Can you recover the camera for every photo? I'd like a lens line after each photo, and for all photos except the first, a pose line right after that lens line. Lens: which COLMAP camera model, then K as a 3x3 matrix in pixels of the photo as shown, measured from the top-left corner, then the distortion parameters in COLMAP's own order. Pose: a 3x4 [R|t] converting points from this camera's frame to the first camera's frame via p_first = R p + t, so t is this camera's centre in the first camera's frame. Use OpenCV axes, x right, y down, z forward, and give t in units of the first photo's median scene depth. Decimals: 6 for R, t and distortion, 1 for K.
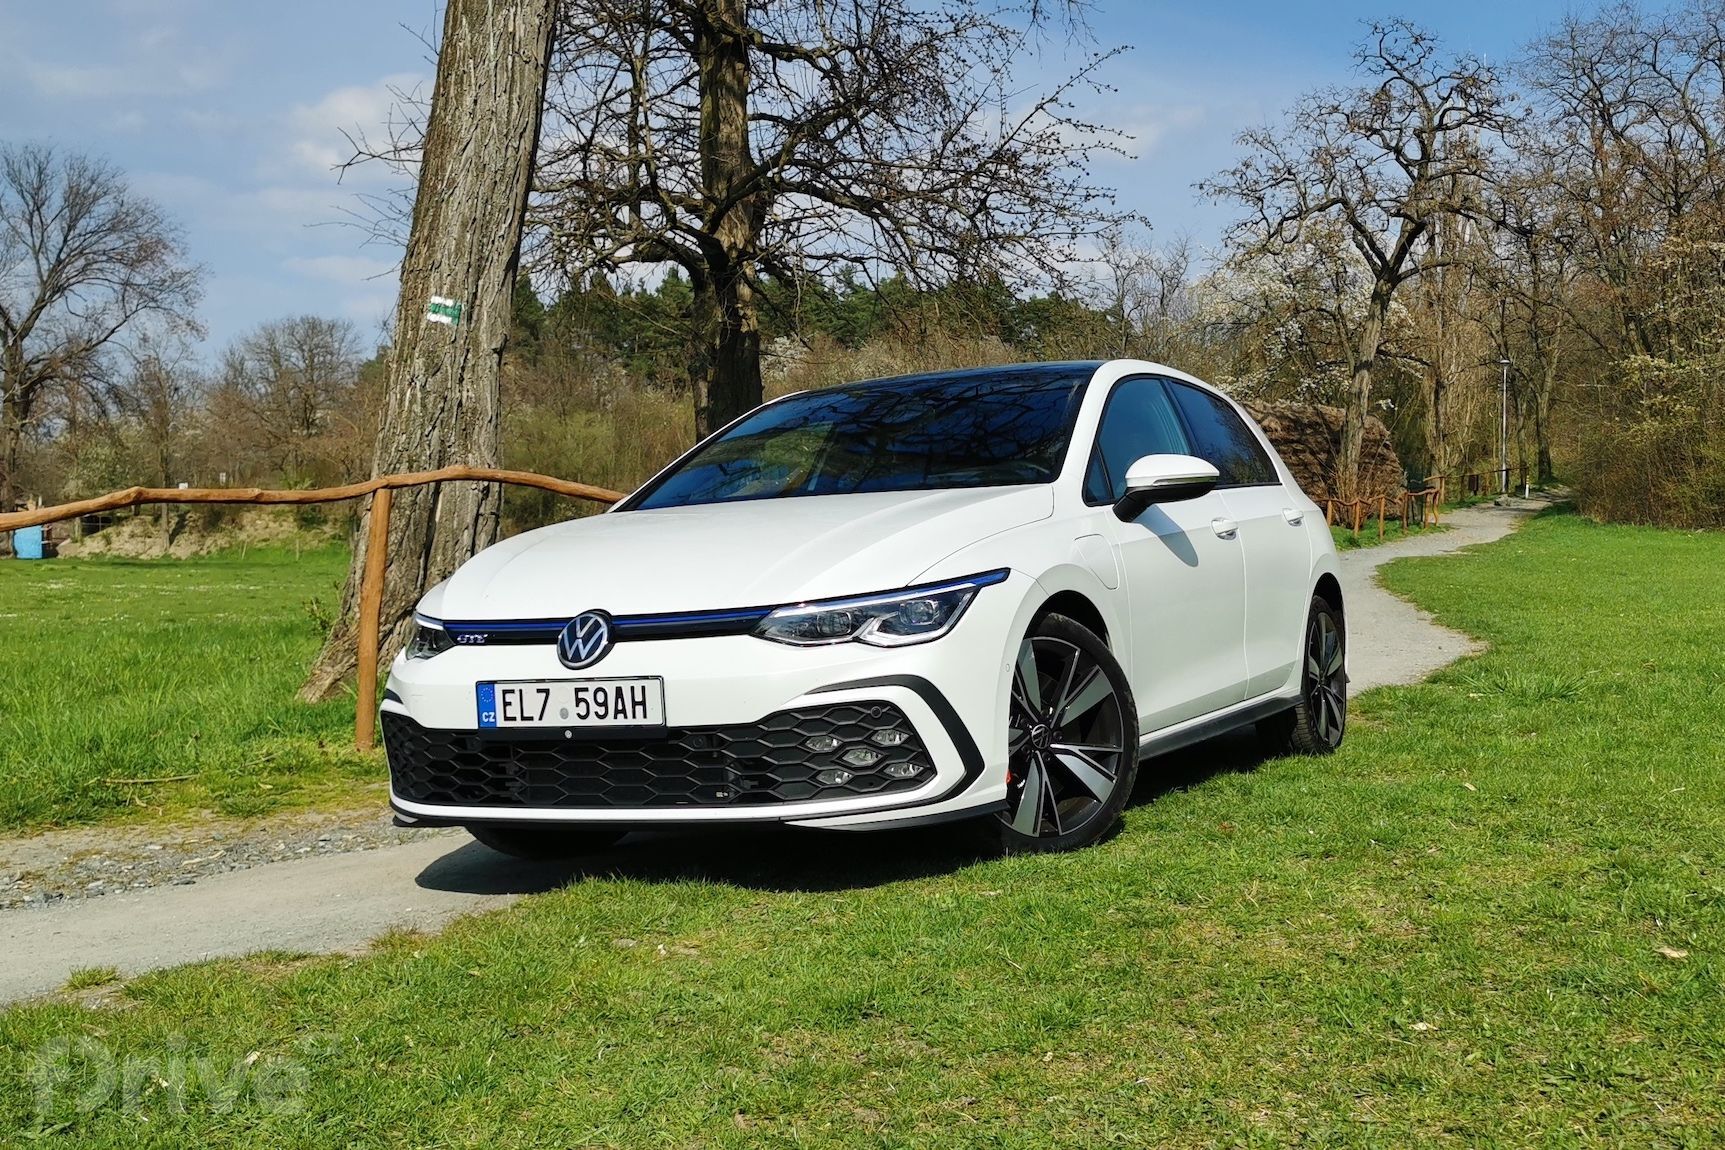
lens RADIAL K [[1946.4, 0, 989.2], [0, 1946.4, 572.9], [0, 0, 1]] dist [0.047598, -0.048582]
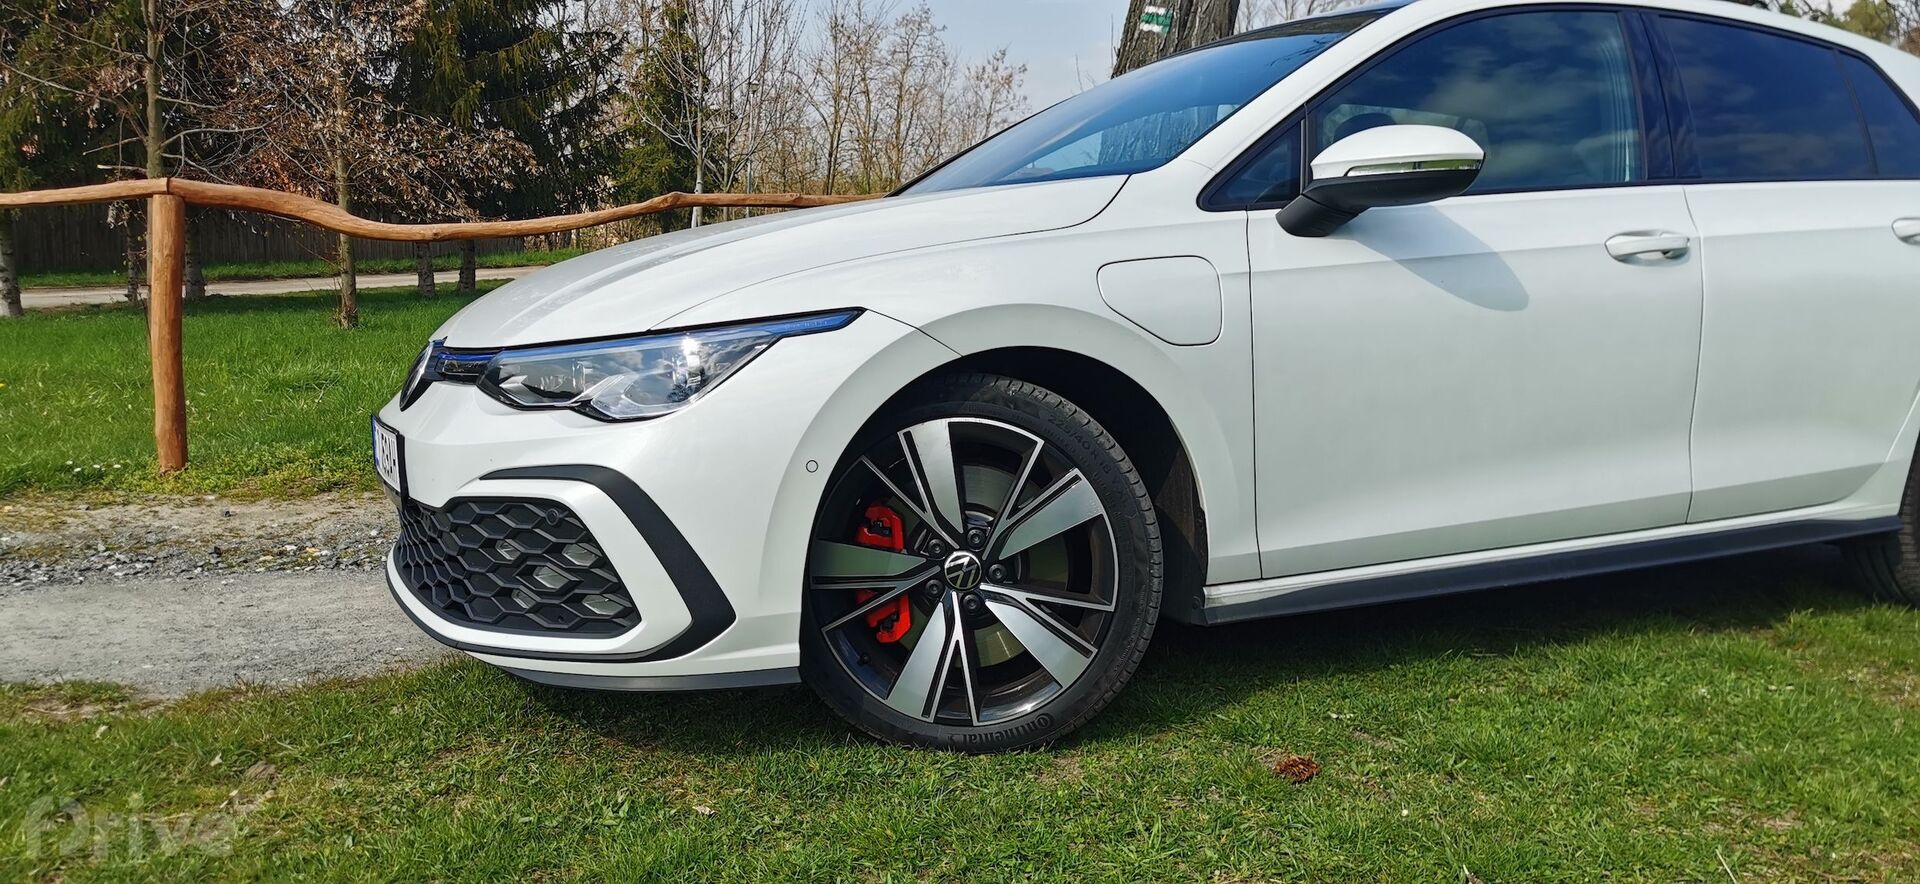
lens RADIAL K [[1494.9, 0, 947.2], [0, 1494.9, 448.3], [0, 0, 1]] dist [0.057845, -0.082225]
pose [[0.765722, 0.103111, -0.634852, 0.341918], [-0.025694, 0.991182, 0.129995, -0.021110], [0.642658, -0.083228, 0.761619, 0.636605]]
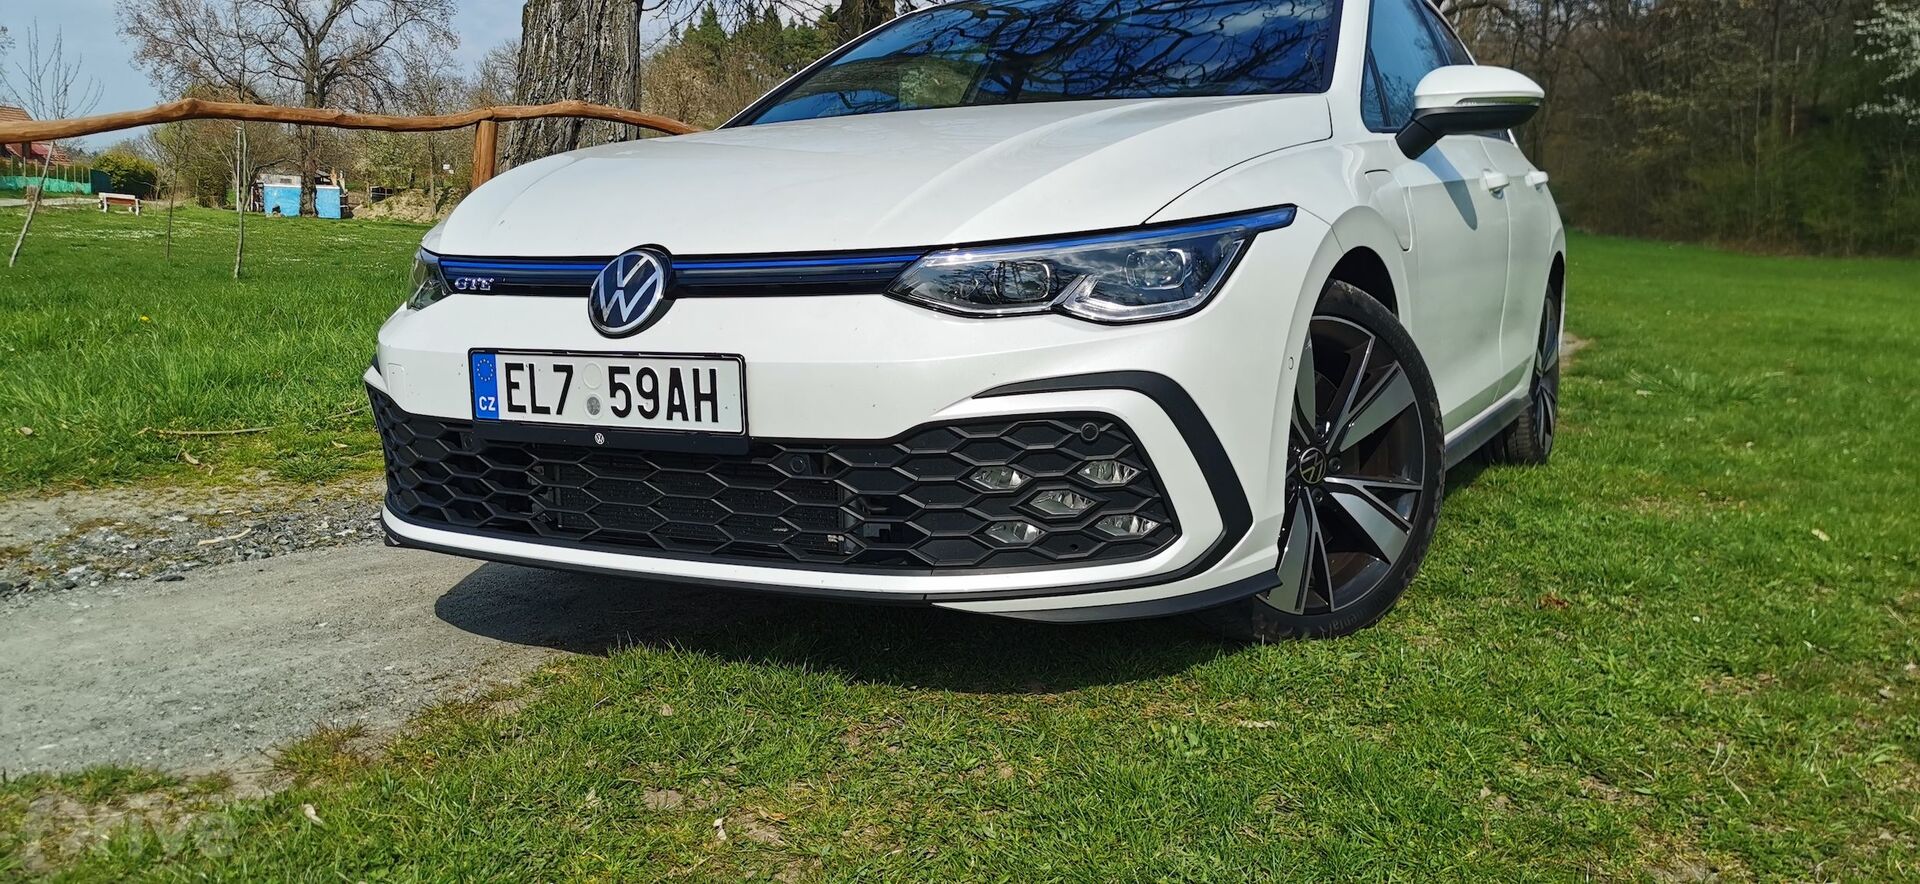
lens RADIAL K [[1494.9, 0, 947.2], [0, 1494.9, 448.3], [0, 0, 1]] dist [0.057845, -0.082225]
pose [[0.996279, 0.047387, -0.071988, -0.062768], [-0.037937, 0.991127, 0.127391, 0.017788], [0.077386, -0.124186, 0.989237, 0.492667]]
